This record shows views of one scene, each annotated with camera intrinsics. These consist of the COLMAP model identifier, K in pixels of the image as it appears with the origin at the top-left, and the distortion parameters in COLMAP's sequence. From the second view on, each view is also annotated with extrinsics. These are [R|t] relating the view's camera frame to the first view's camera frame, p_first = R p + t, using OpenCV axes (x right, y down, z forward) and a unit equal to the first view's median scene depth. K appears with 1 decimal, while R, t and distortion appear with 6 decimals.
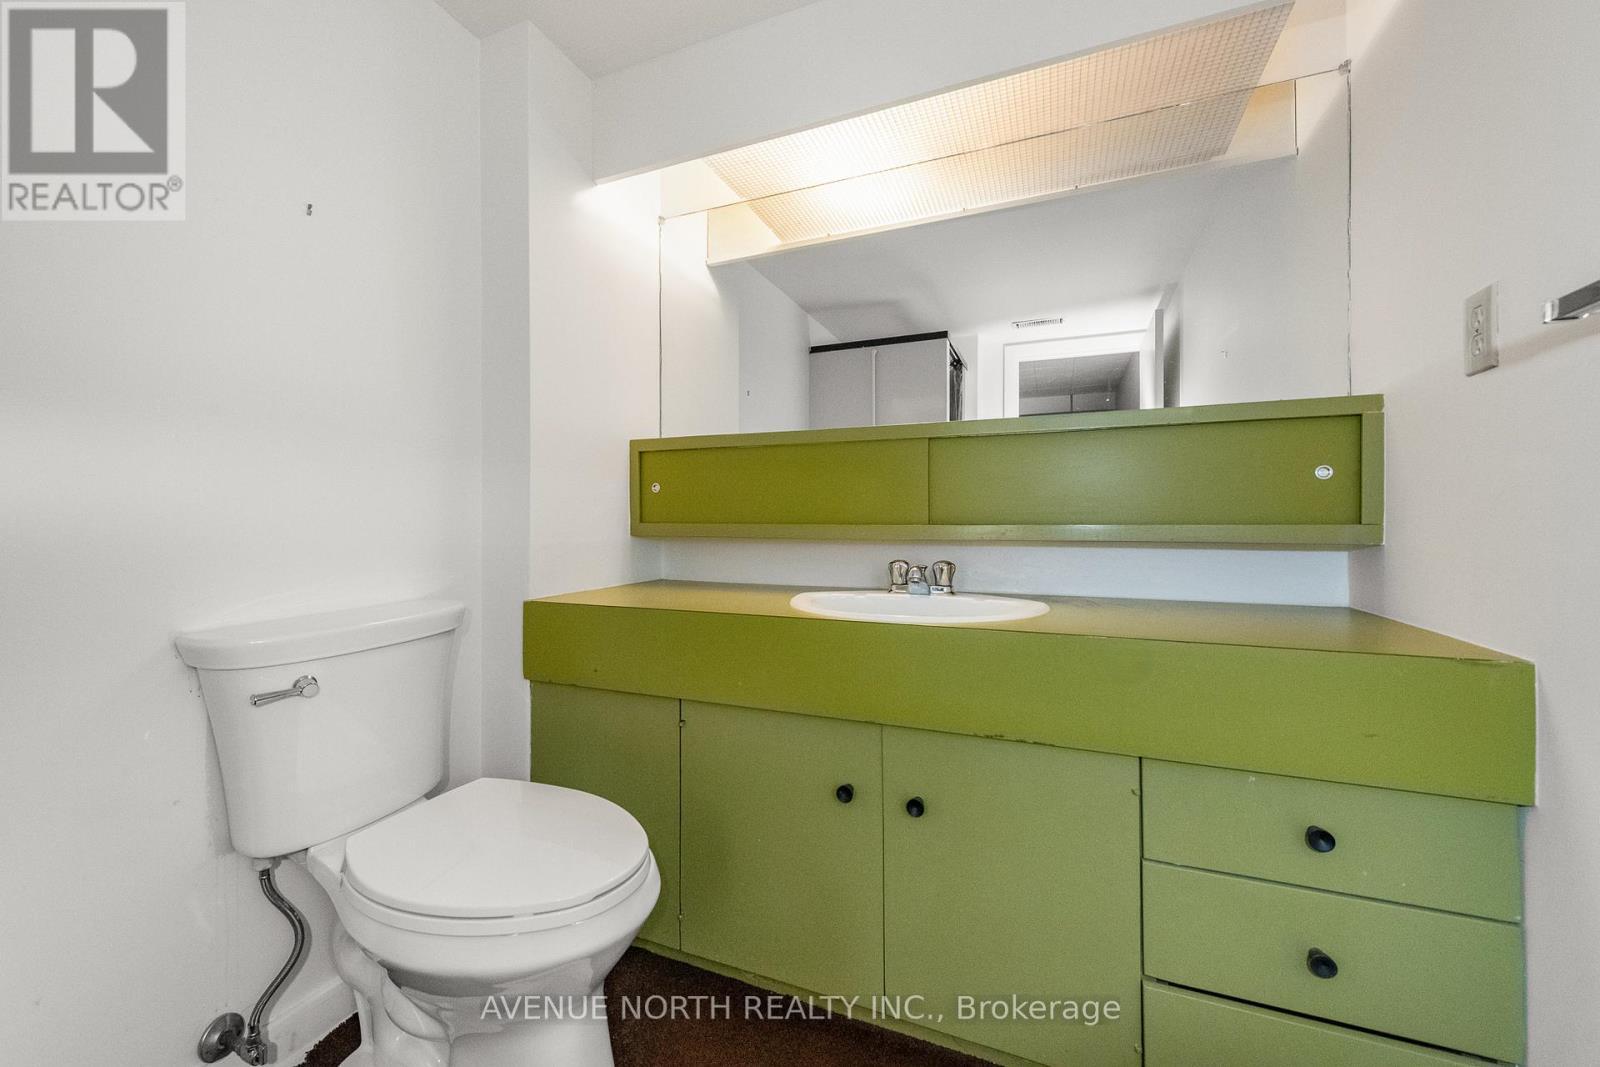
lens RADIAL K [[633.1, 0, 801.9], [0, 633.1, 517.3], [0, 0, 1]] dist [0.000558, -0.000066]
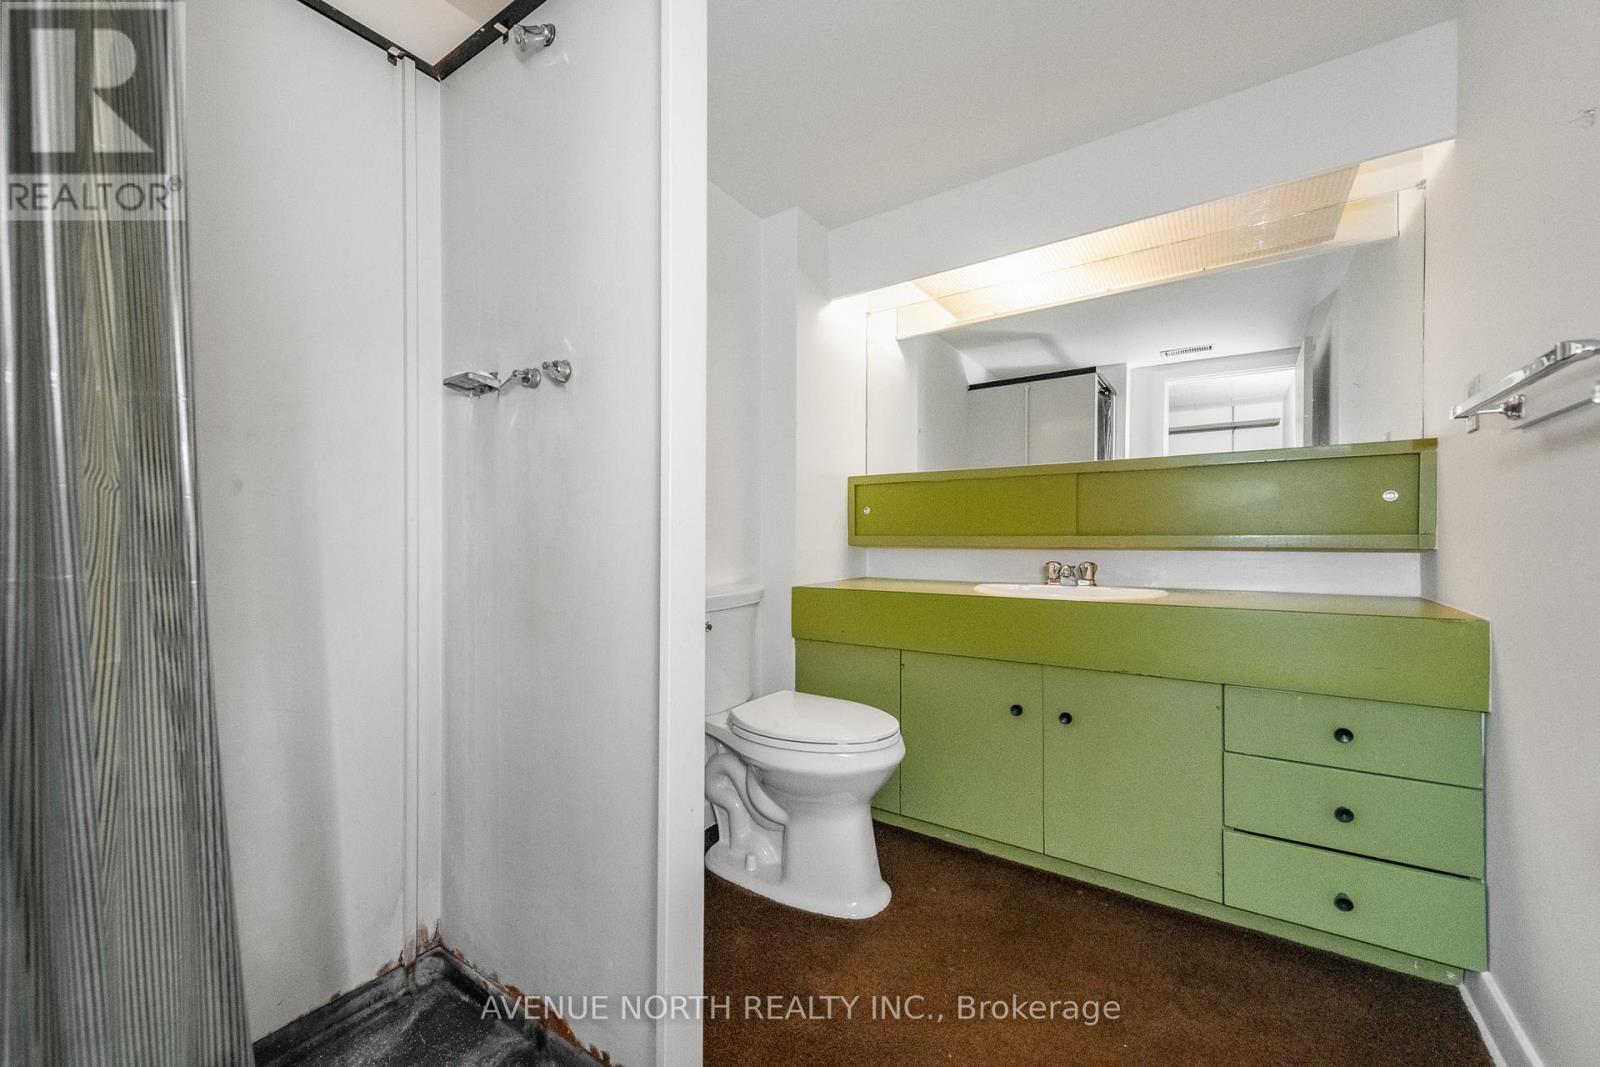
lens RADIAL K [[654.3, 0, 778.9], [0, 654.3, 550.0], [0, 0, 1]] dist [0.004004, -0.000066]
pose [[0.973632, -0.000839, -0.228121, -0.108339], [0.007925, 0.999514, 0.030149, -0.005779], [0.227985, -0.031162, 0.973166, -0.552294]]
